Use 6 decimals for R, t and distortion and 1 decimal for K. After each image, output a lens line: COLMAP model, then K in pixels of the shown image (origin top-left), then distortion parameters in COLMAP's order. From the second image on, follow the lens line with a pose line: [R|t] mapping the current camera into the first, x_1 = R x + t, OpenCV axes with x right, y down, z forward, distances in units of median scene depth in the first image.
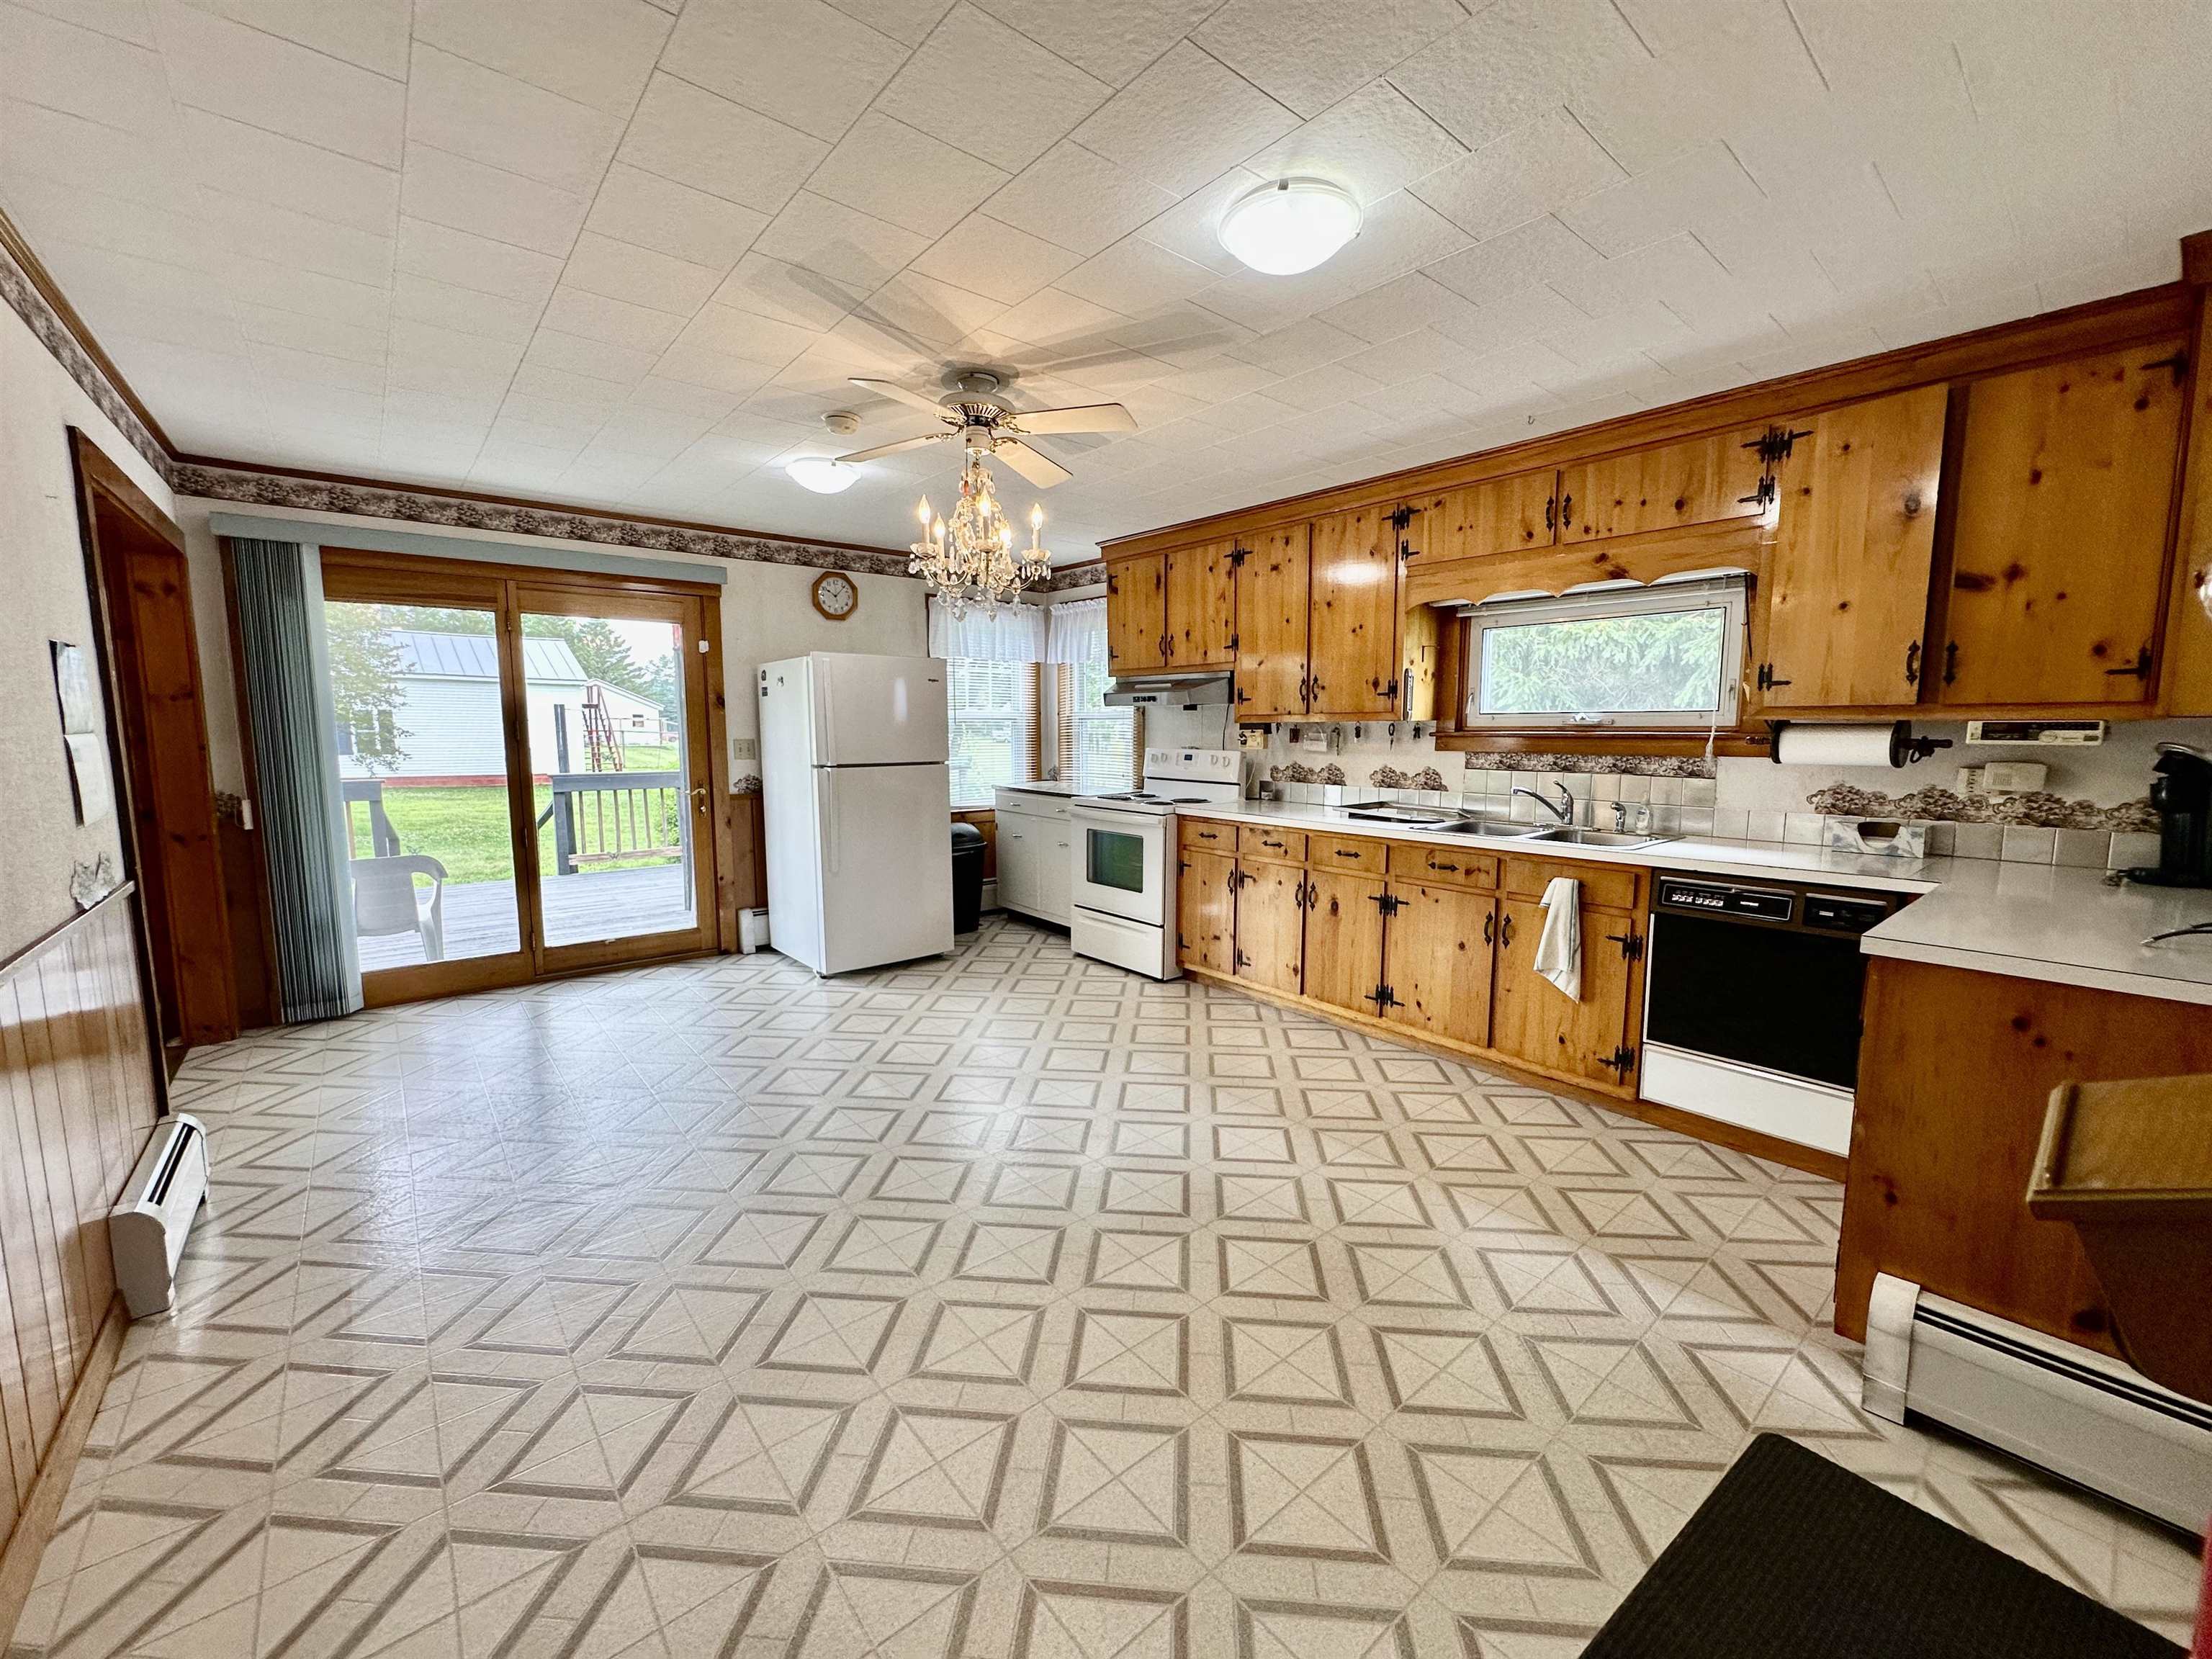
lens RADIAL K [[891.9, 0, 1129.3], [0, 891.9, 837.8], [0, 0, 1]] dist [-0.000319, 0.000330]
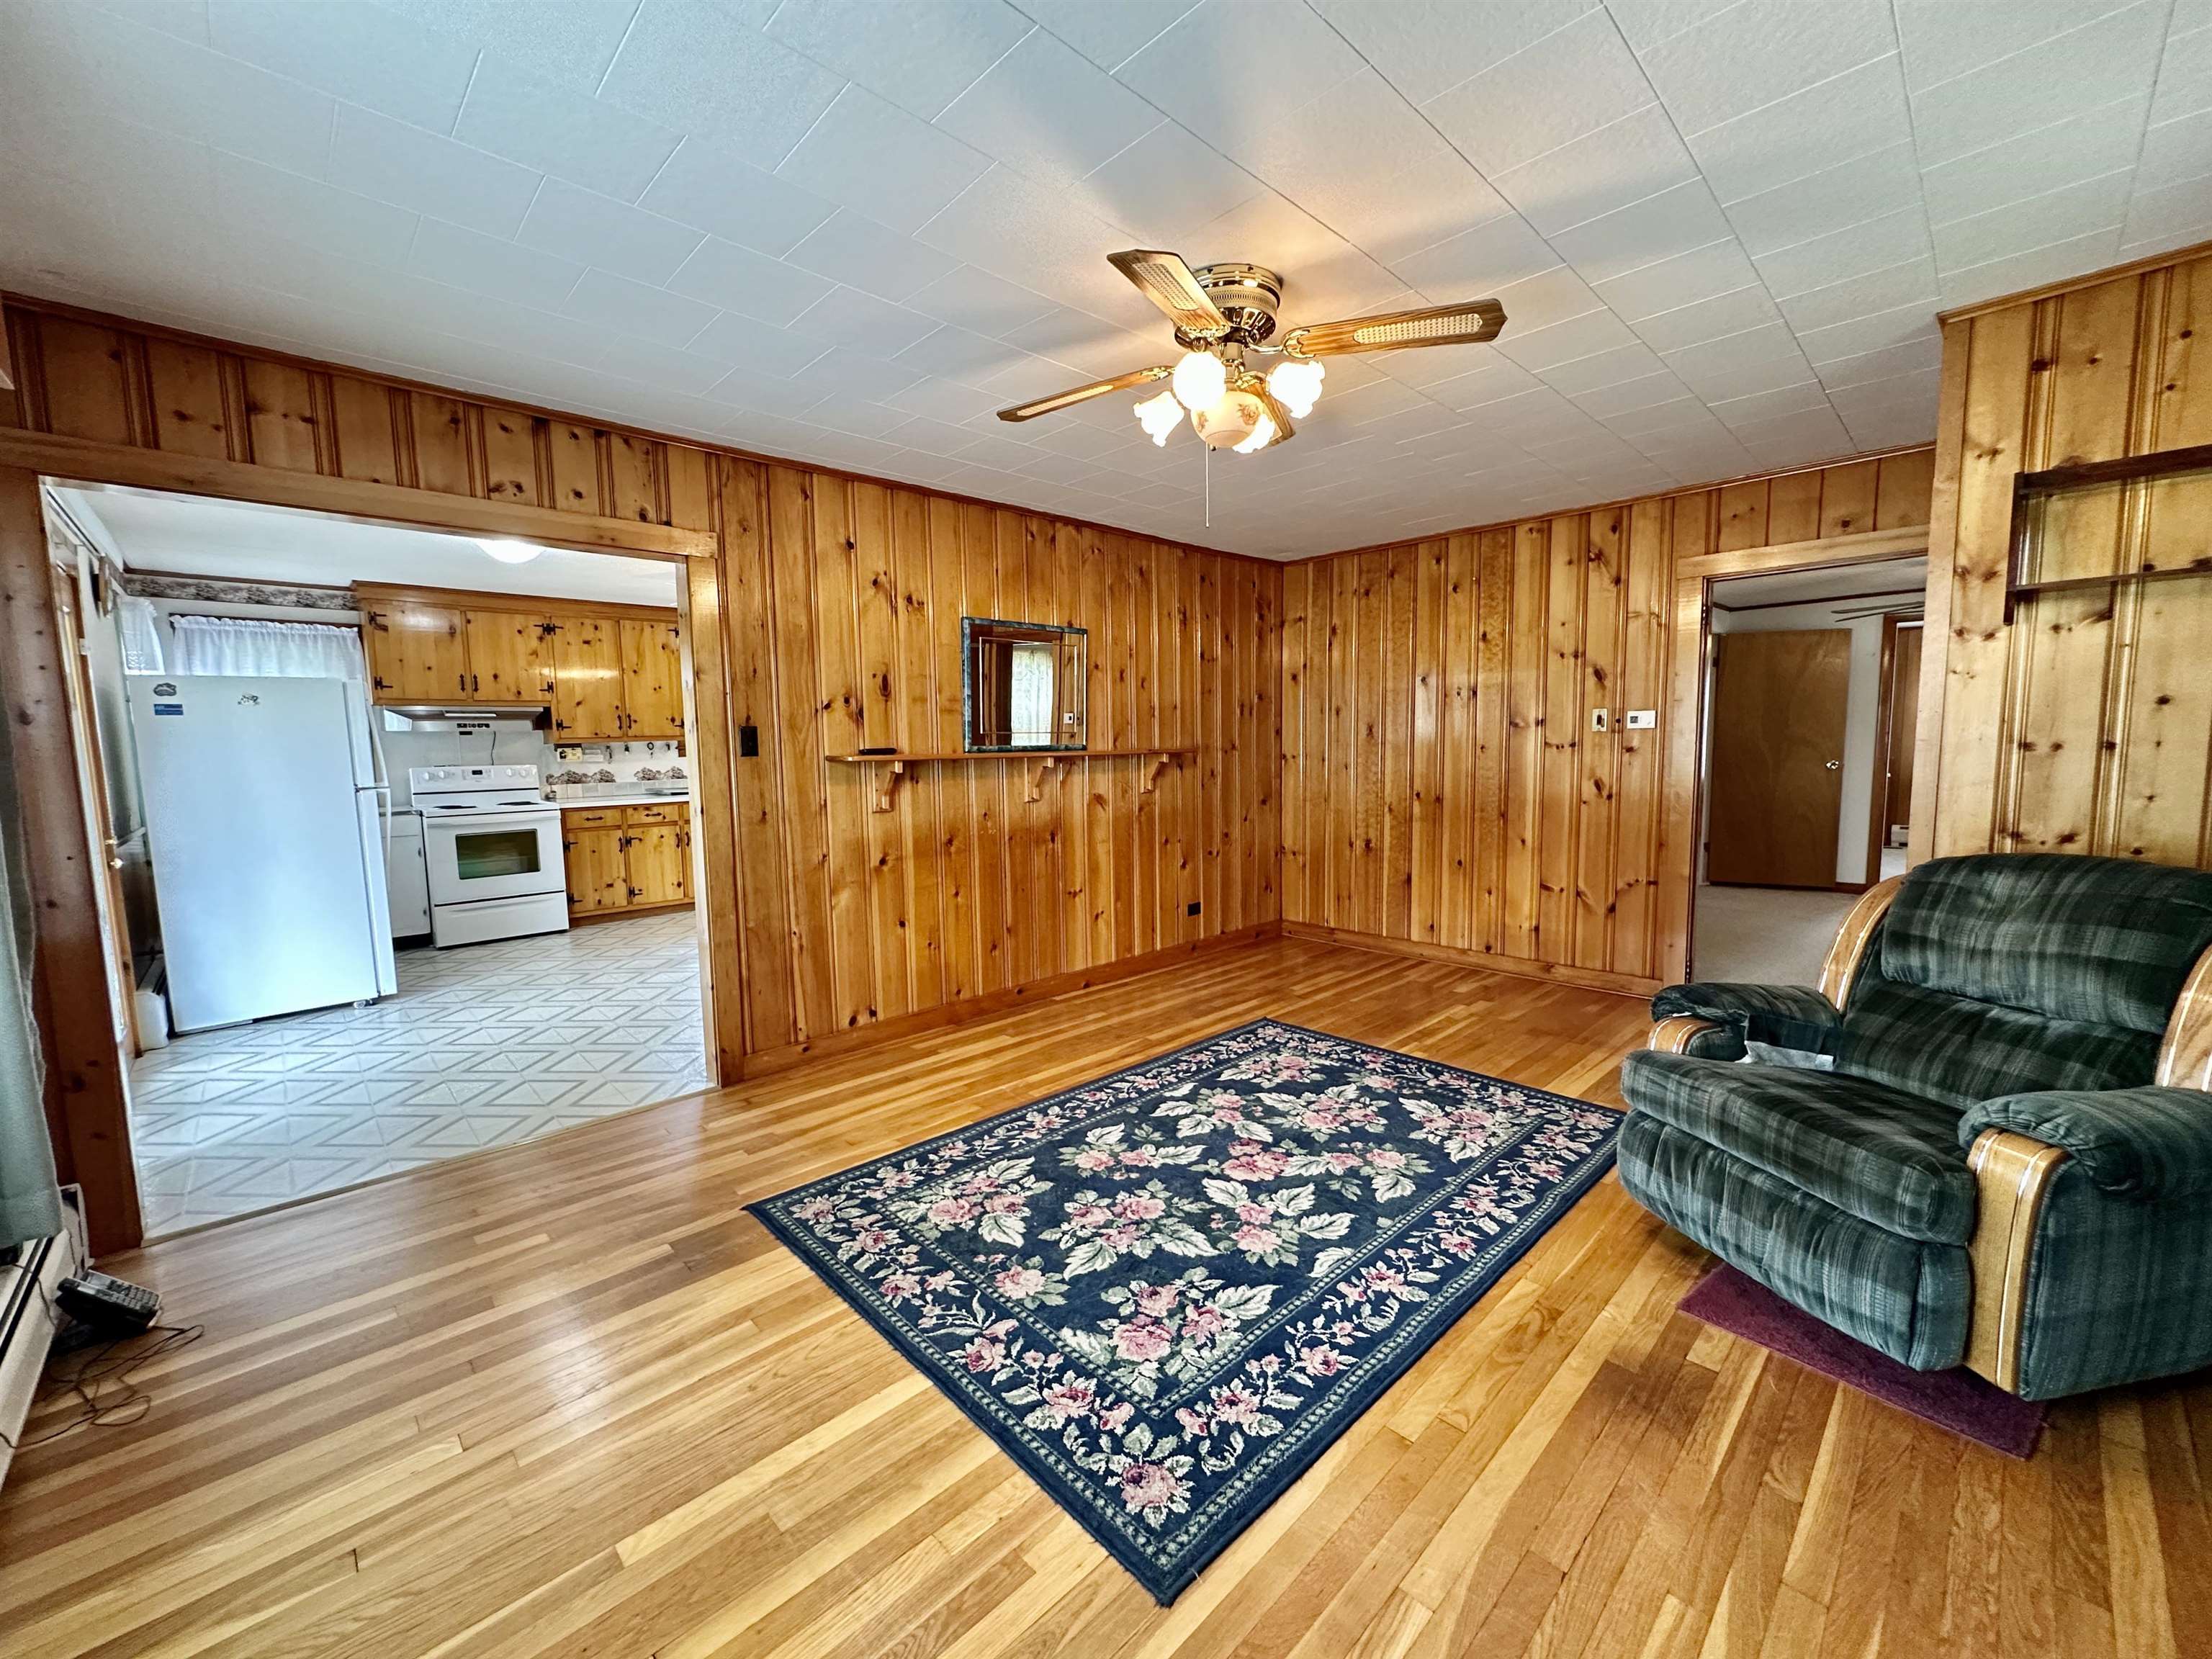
lens RADIAL K [[891.9, 0, 1107.9], [0, 891.9, 827.7], [0, 0, 1]] dist [-0.000319, 0.000330]
pose [[-0.059758, -0.104141, 0.992766, -1.381972], [0.138305, 0.984087, 0.111556, -0.034448], [-0.988585, 0.143971, -0.044403, 0.216172]]
